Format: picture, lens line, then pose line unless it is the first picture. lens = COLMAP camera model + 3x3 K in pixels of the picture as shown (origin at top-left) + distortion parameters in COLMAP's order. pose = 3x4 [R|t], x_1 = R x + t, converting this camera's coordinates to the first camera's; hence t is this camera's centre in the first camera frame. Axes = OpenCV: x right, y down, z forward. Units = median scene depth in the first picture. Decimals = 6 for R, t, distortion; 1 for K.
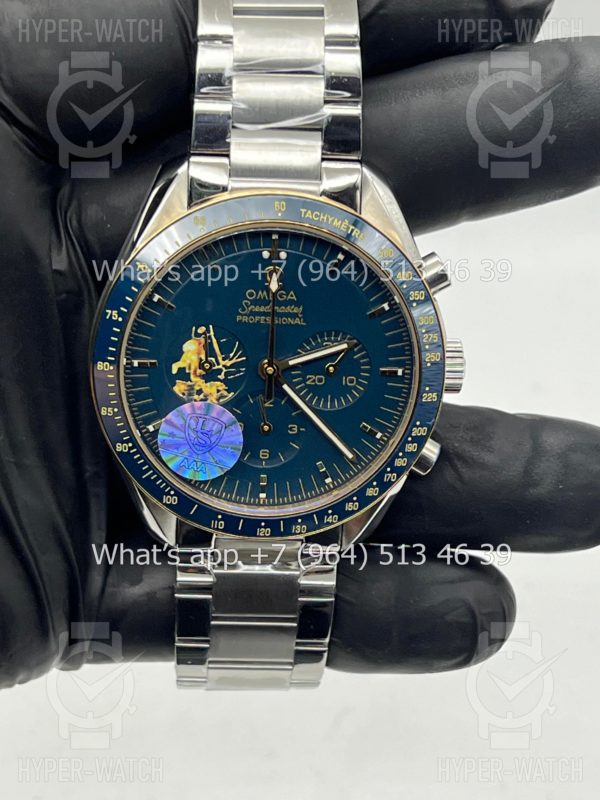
lens RADIAL K [[1818.6, 0, 306.6], [0, 1818.6, 395.1], [0, 0, 1]] dist [0.130720, 0.000000]
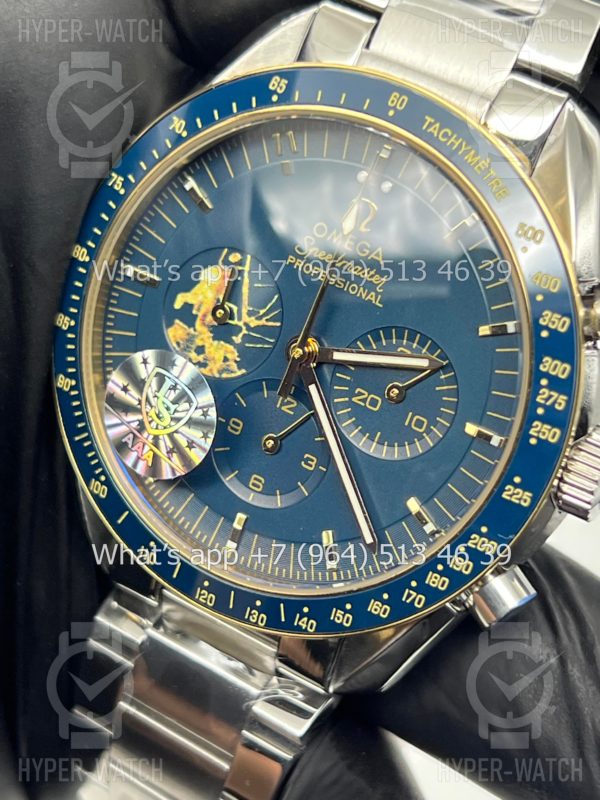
lens RADIAL K [[1818.6, 0, 301.5], [0, 1818.6, 404.2], [0, 0, 1]] dist [0.130720, 0.000000]
pose [[0.831088, 0.359192, -0.424588, 0.248772], [-0.407006, 0.913104, -0.024208, 0.016796], [0.378997, 0.192929, 0.905063, 0.440241]]
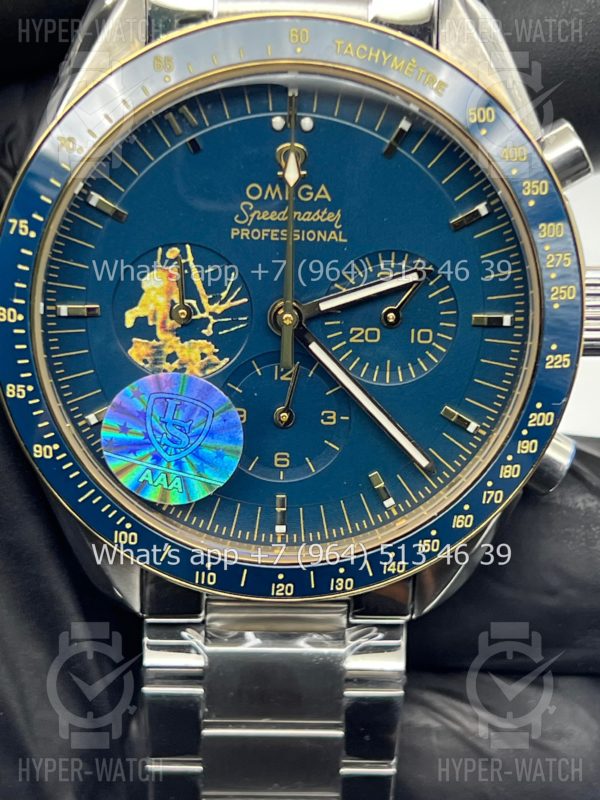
lens RADIAL K [[1818.6, 0, 296.0], [0, 1818.6, 382.2], [0, 0, 1]] dist [0.130720, 0.000000]
pose [[0.998781, -0.012015, -0.047868, 0.010729], [0.011572, 0.999888, -0.009515, 0.012631], [0.047977, 0.008949, 0.998808, 0.403322]]
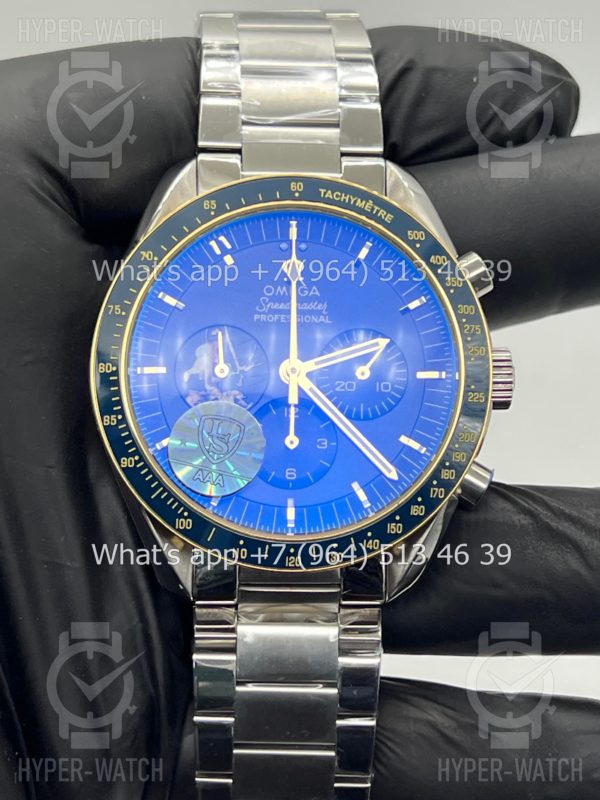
lens RADIAL K [[1818.6, 0, 293.2], [0, 1818.6, 402.7], [0, 0, 1]] dist [0.130720, 0.000000]
pose [[0.998433, -0.047249, -0.029989, 0.005660], [0.035053, 0.945744, -0.323016, 0.285404], [0.043624, 0.321459, 0.945918, 0.167124]]
